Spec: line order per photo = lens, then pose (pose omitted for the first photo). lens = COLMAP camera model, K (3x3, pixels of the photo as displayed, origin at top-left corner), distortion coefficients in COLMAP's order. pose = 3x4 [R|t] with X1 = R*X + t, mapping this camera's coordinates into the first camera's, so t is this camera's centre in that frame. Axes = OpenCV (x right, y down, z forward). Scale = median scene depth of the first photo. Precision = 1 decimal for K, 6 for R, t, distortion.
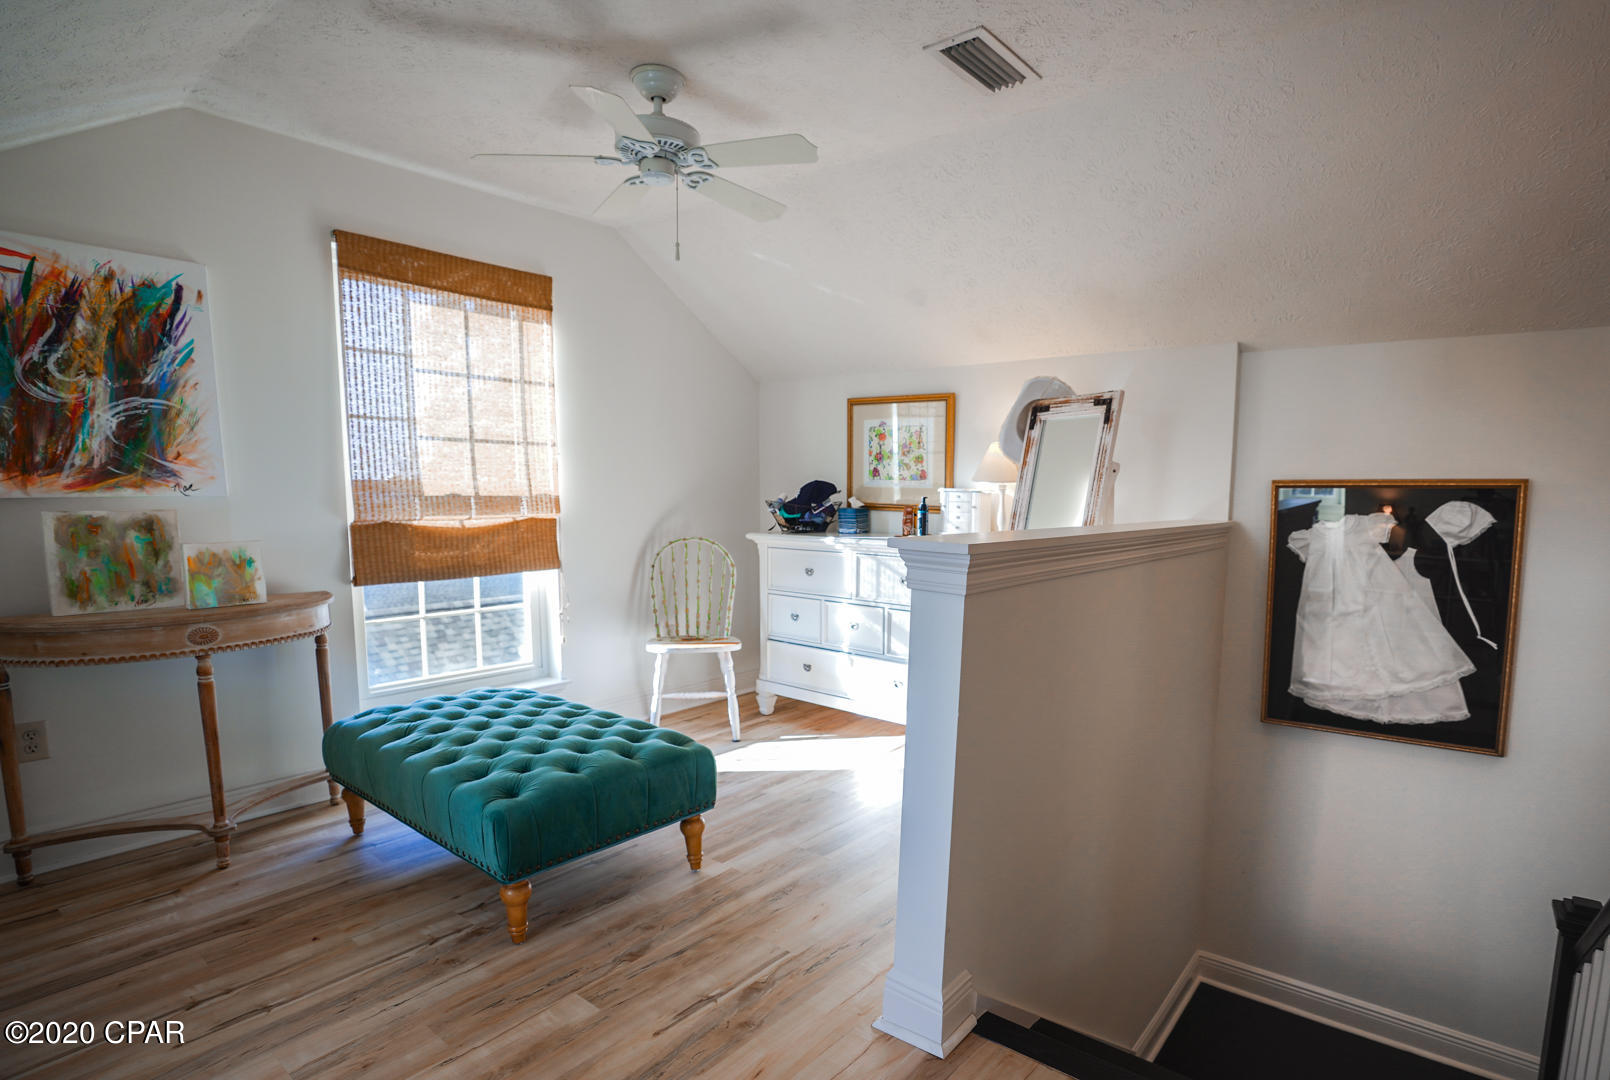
lens RADIAL K [[842.0, 0, 873.8], [0, 842.0, 586.2], [0, 0, 1]] dist [-0.056494, 0.029472]
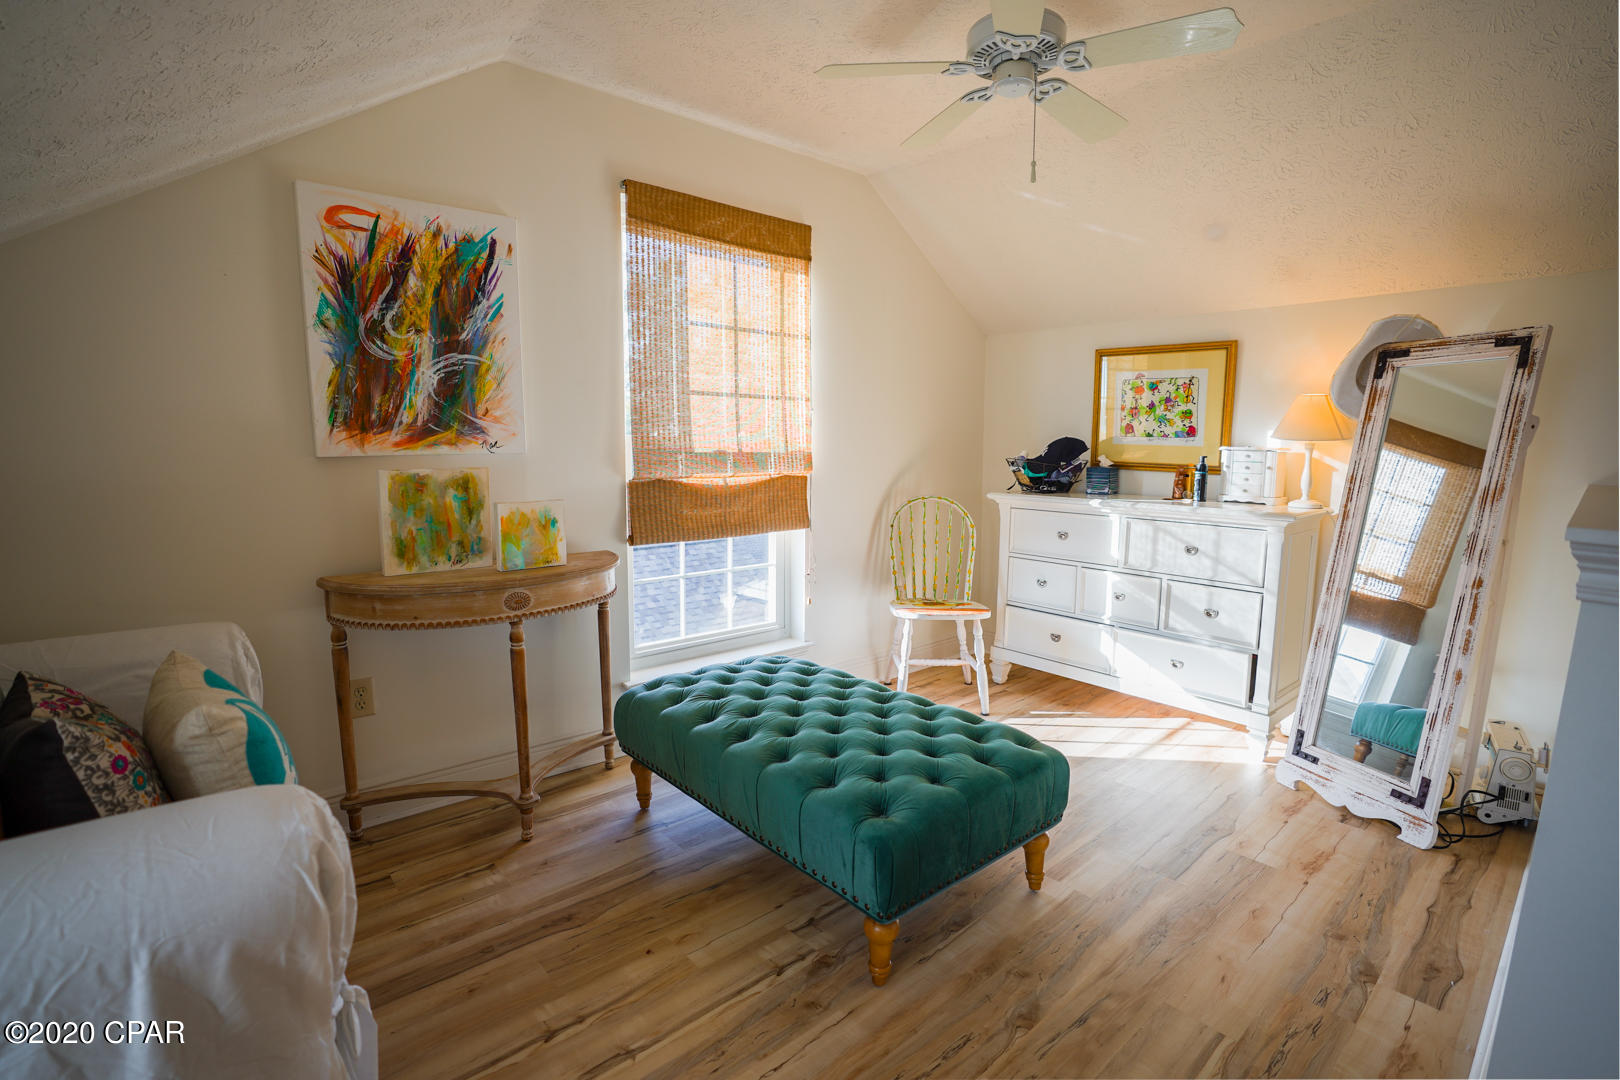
lens RADIAL K [[766.4, 0, 811.3], [0, 766.4, 532.5], [0, 0, 1]] dist [-0.065123, 0.039016]
pose [[0.981161, 0.021433, -0.191999, -0.277641], [-0.021250, 0.999770, 0.003011, -0.025148], [0.192019, 0.001126, 0.981390, 0.177955]]
